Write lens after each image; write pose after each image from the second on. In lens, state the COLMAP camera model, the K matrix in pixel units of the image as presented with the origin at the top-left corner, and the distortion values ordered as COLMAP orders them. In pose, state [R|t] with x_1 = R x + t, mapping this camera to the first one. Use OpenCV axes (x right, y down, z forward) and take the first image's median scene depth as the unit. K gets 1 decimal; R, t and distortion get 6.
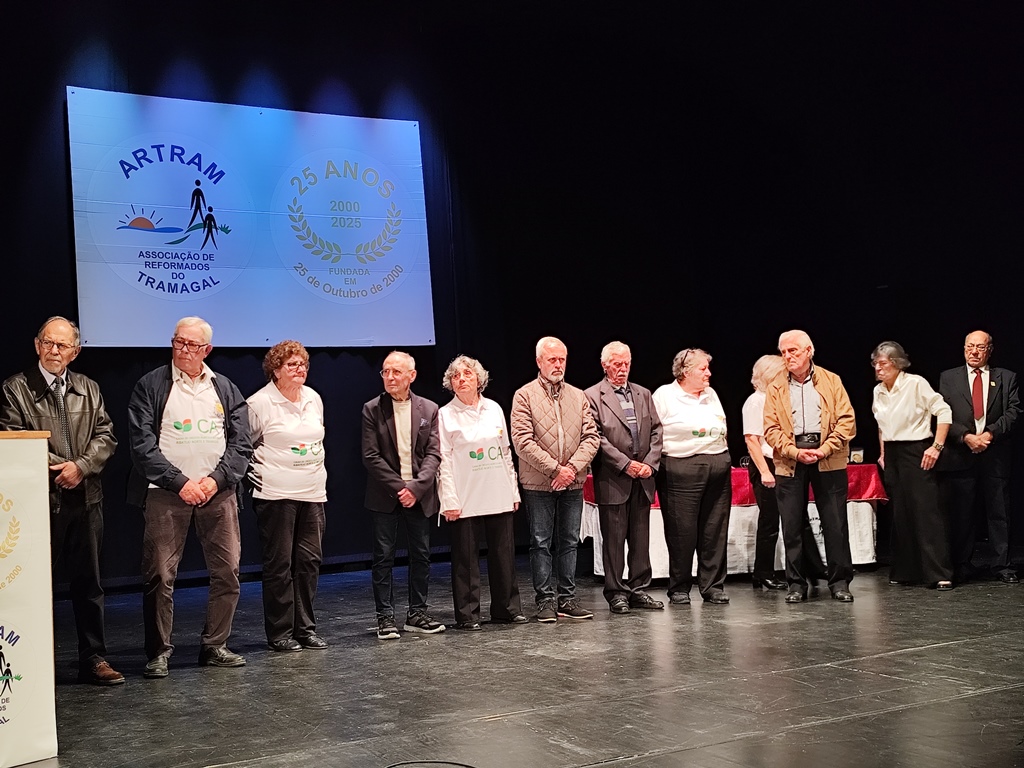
lens RADIAL K [[1200.0, 0, 504.8], [0, 1200.0, 387.9], [0, 0, 1]] dist [0.007183, 0.000000]
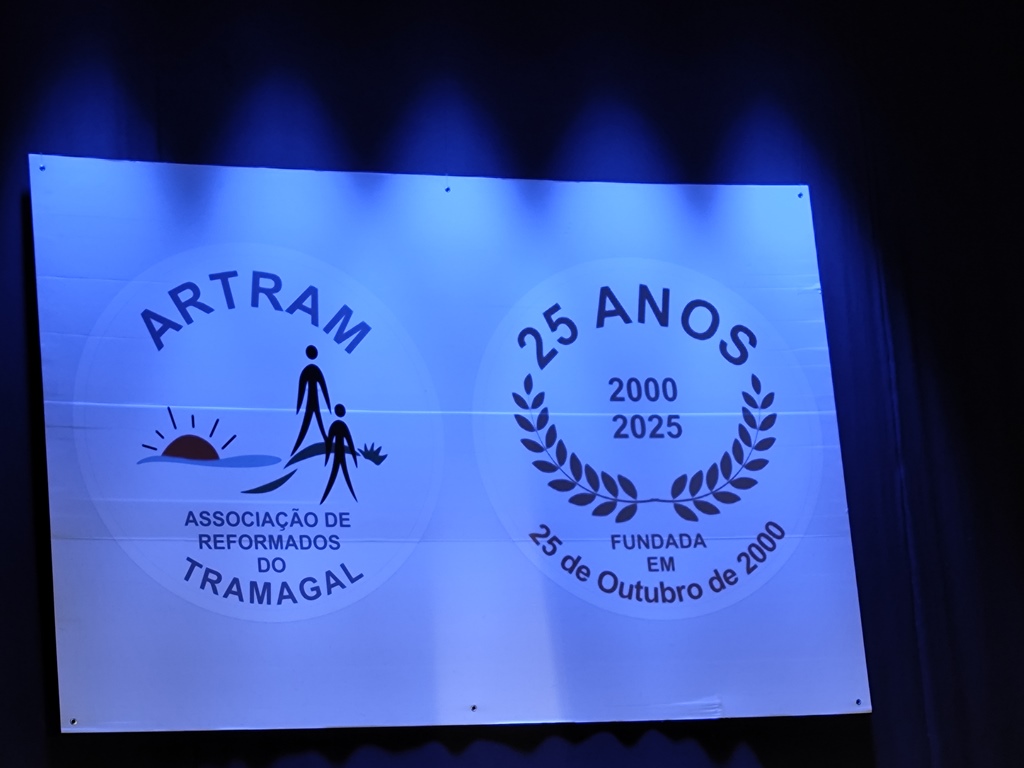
lens RADIAL K [[3161.1, 0, 511.5], [0, 3161.1, 387.0], [0, 0, 1]] dist [0.217159, 0.000000]
pose [[0.985997, -0.050710, -0.158868, -0.000621], [0.025273, 0.987081, -0.158216, 0.026610], [0.164839, 0.151985, 0.974540, -0.112765]]
